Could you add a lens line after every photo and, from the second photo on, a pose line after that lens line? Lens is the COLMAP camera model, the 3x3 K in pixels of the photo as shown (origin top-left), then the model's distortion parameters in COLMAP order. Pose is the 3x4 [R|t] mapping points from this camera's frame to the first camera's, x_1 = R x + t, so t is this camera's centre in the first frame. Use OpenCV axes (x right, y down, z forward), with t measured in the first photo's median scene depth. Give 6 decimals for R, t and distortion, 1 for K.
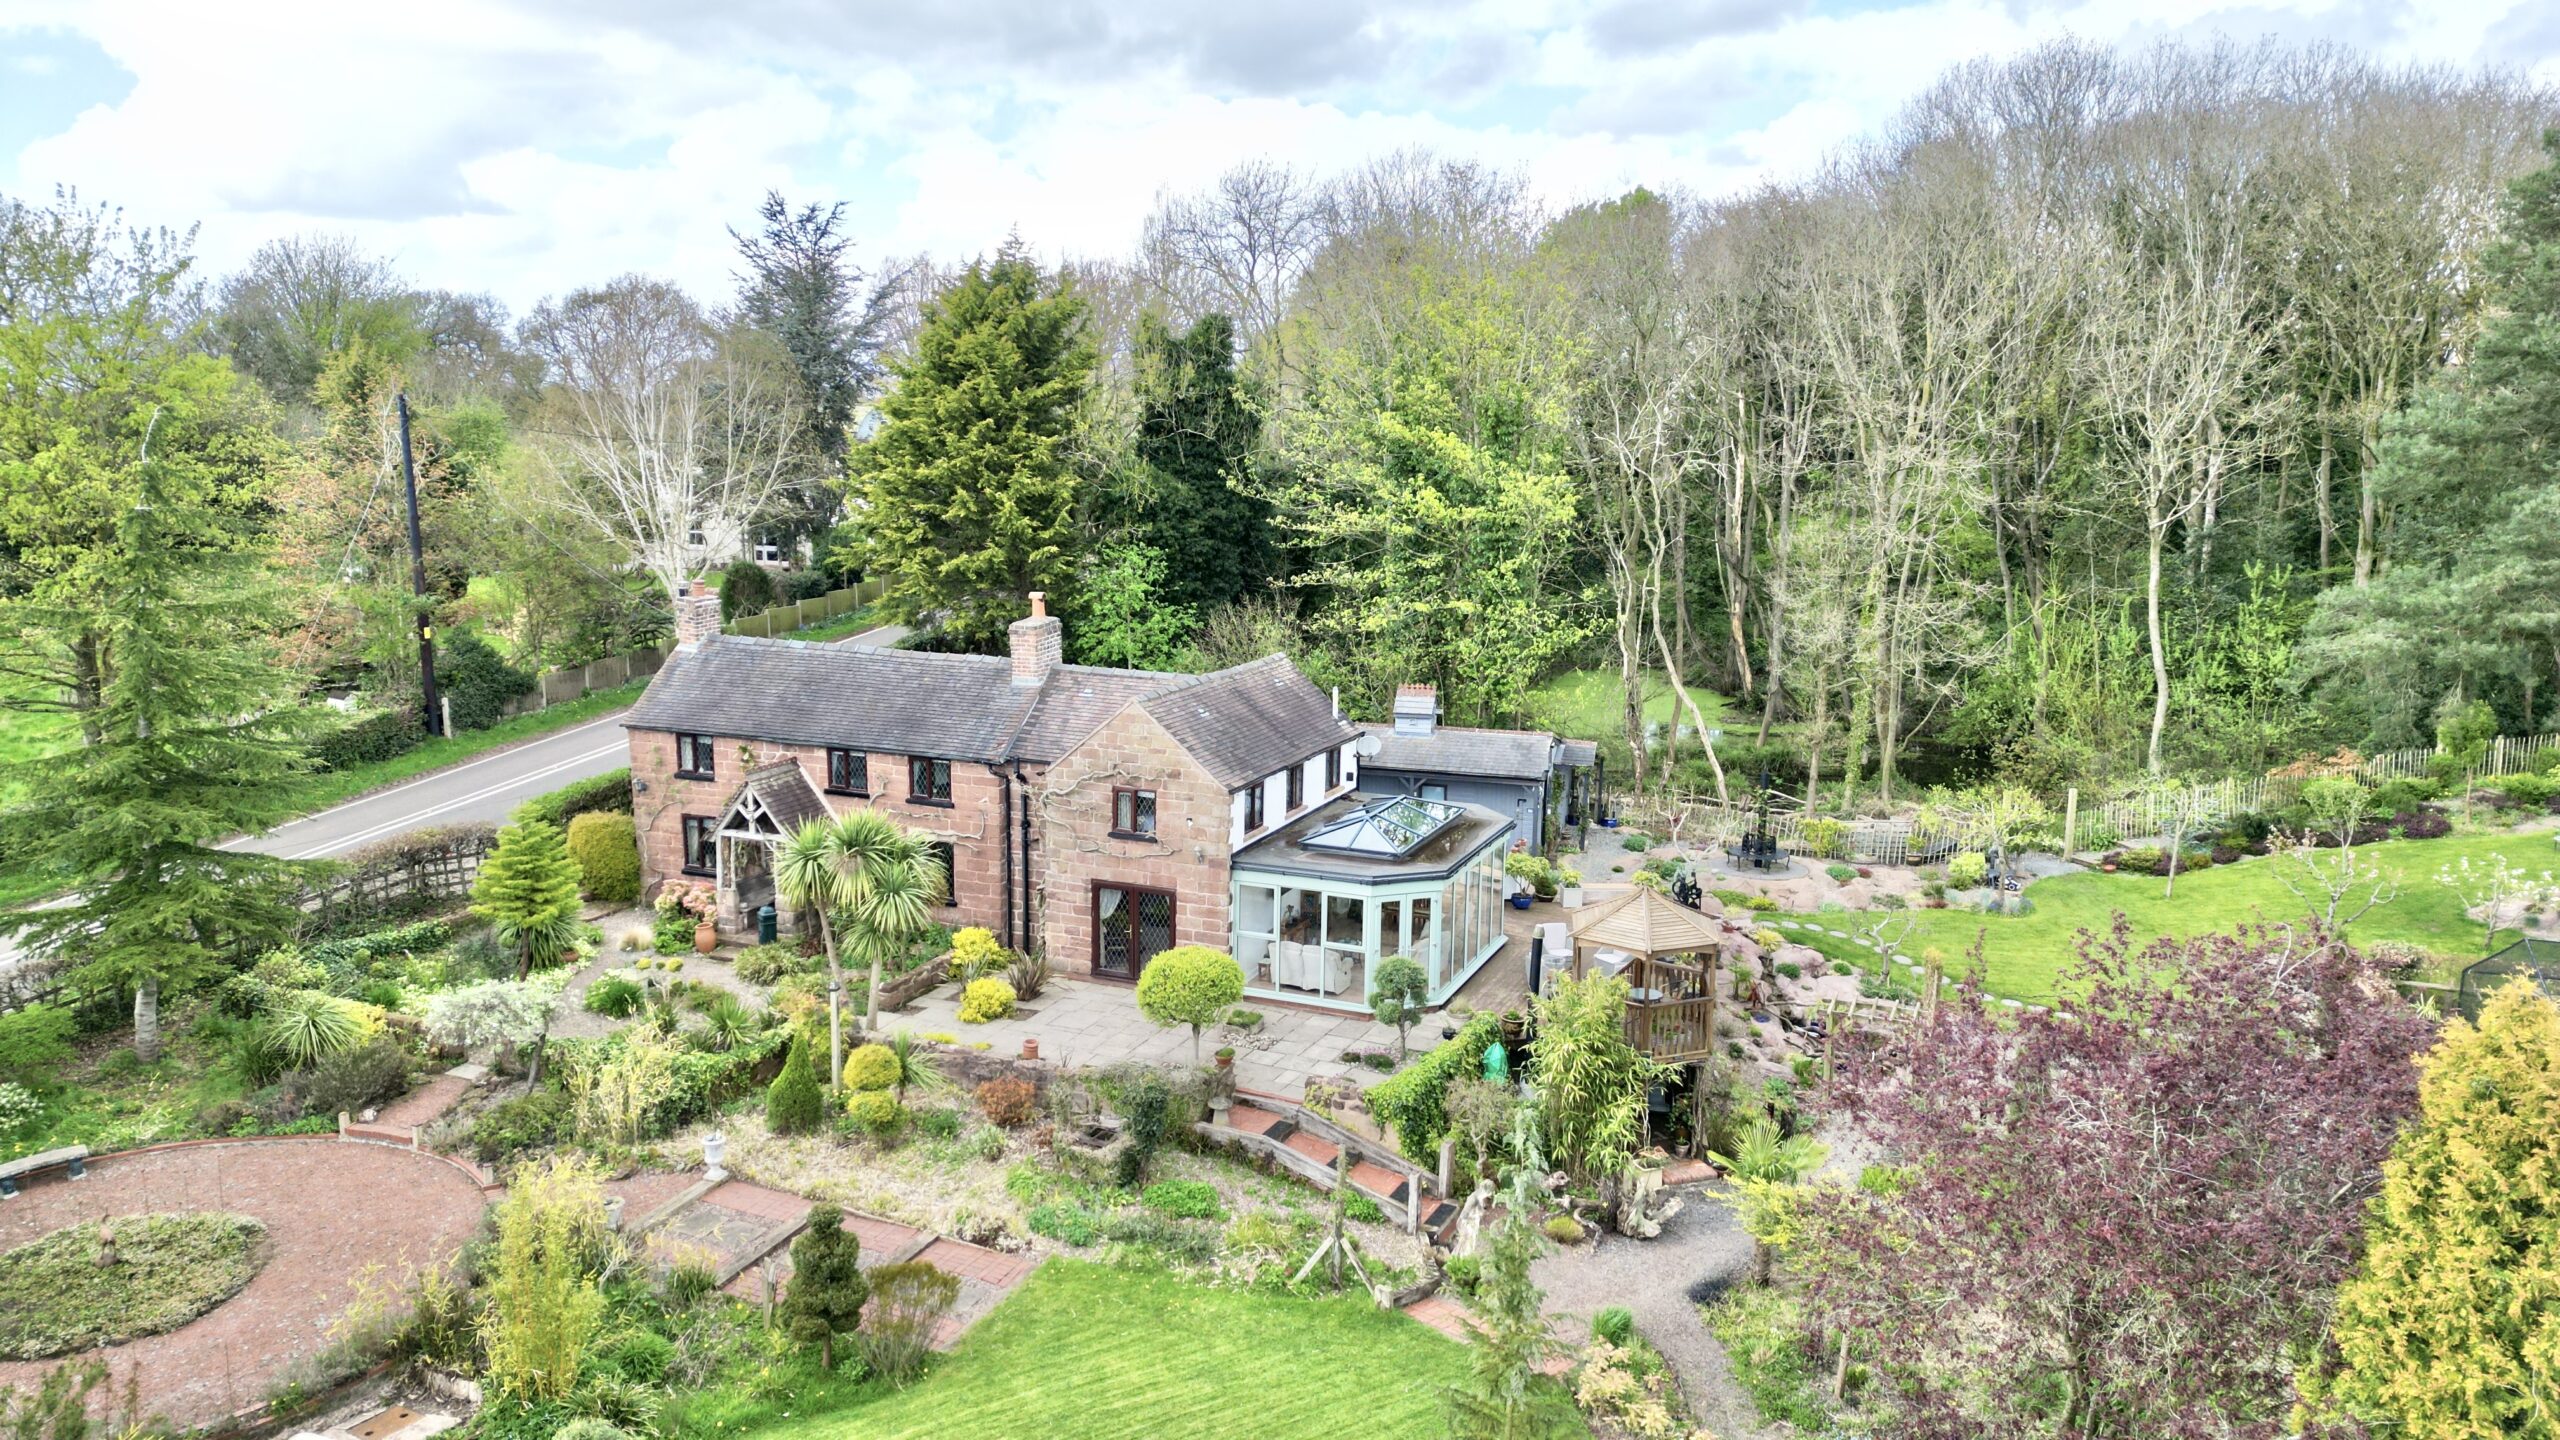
lens RADIAL K [[1790.8, 0, 1279.6], [0, 1790.8, 801.0], [0, 0, 1]] dist [0.074770, -0.046509]
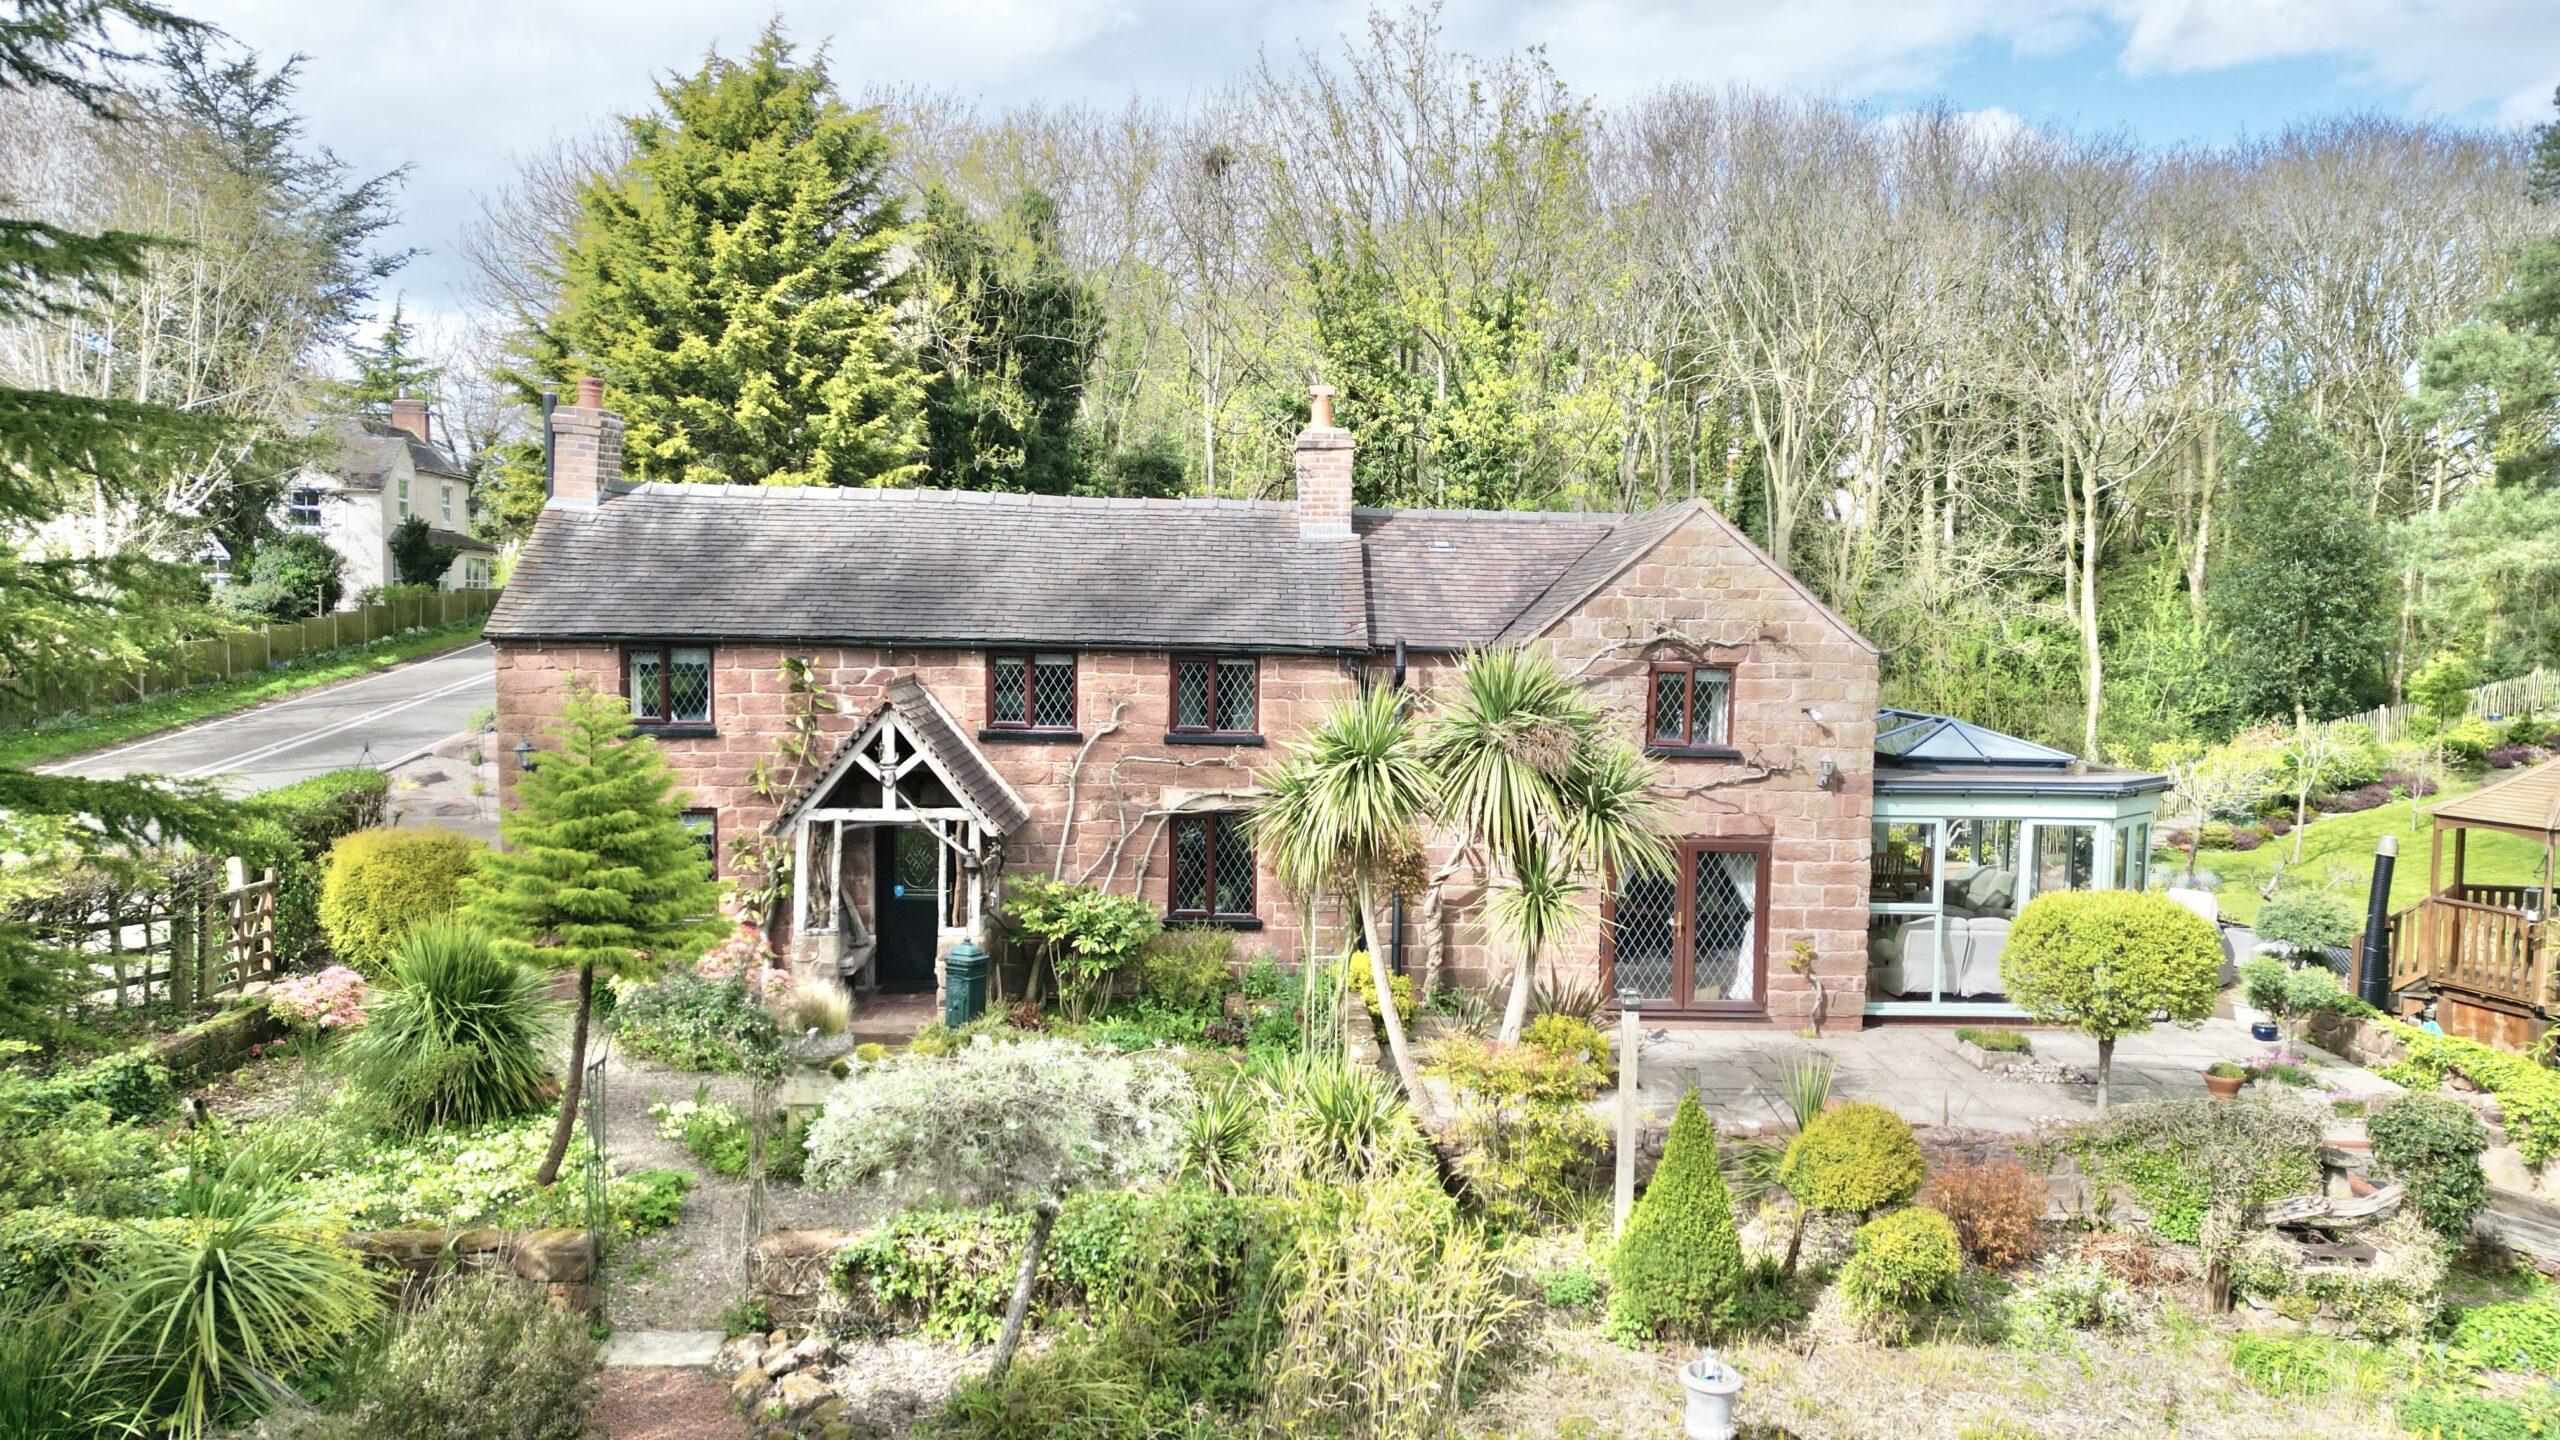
lens RADIAL K [[1790.8, 0, 1279.6], [0, 1790.8, 801.0], [0, 0, 1]] dist [0.074770, -0.046509]
pose [[0.905218, -0.043405, 0.422725, -0.401940], [0.085307, 0.993081, -0.080707, 0.065351], [-0.416297, 0.109119, 0.902657, 0.485618]]
